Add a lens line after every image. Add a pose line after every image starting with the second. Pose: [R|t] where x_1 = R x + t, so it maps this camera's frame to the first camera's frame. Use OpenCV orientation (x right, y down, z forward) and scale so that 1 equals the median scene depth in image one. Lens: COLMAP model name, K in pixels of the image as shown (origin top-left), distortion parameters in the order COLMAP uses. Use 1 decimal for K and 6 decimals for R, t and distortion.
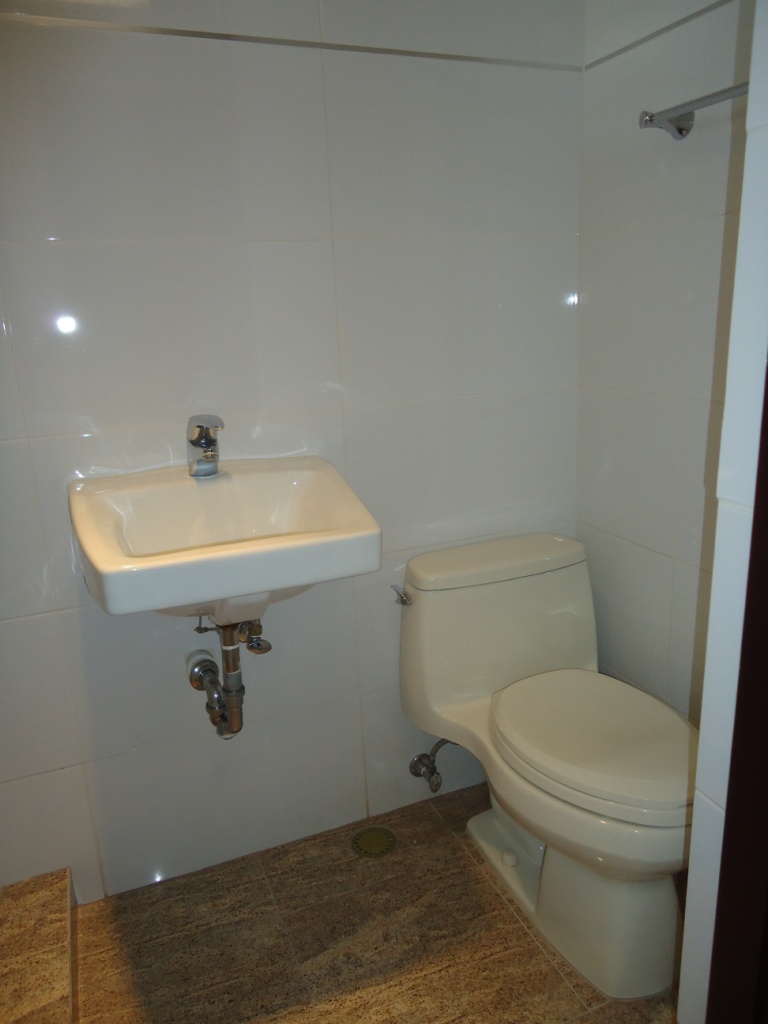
lens RADIAL K [[752.4, 0, 384.0], [0, 752.4, 512.0], [0, 0, 1]] dist [-0.003231, 0.005049]
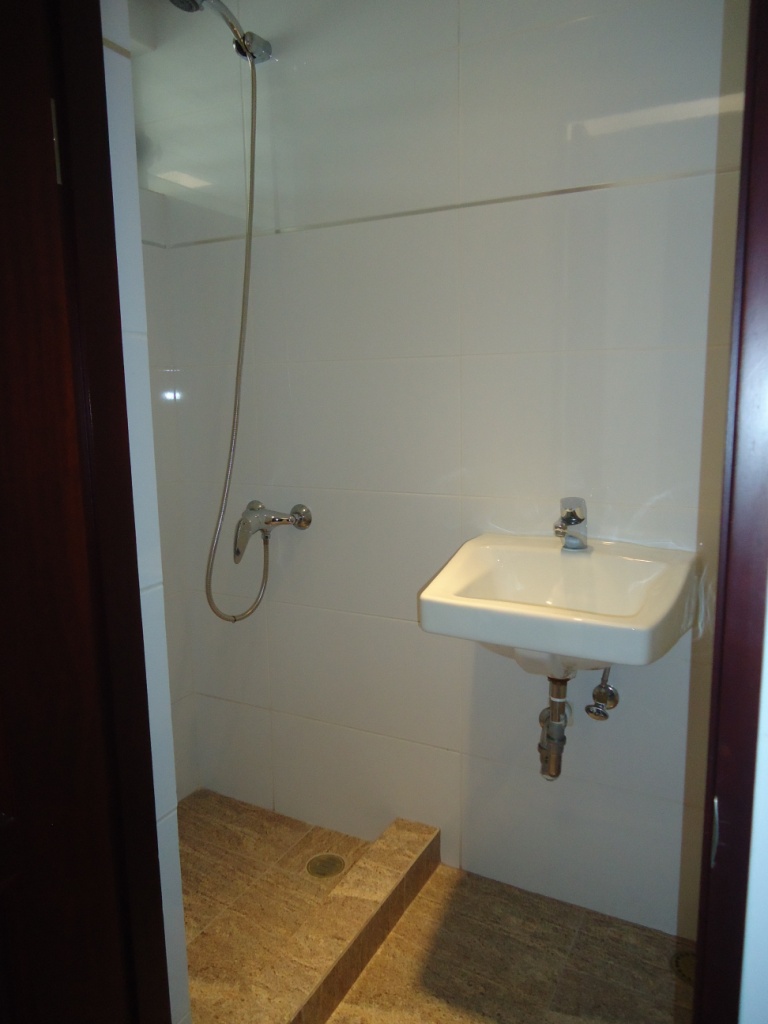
lens RADIAL K [[752.4, 0, 384.0], [0, 752.4, 512.0], [0, 0, 1]] dist [-0.003231, 0.005049]
pose [[0.636184, 0.158274, -0.755128, 0.420733], [-0.217934, 0.975740, 0.020908, -0.060686], [0.740118, 0.151267, 0.655244, 0.014244]]
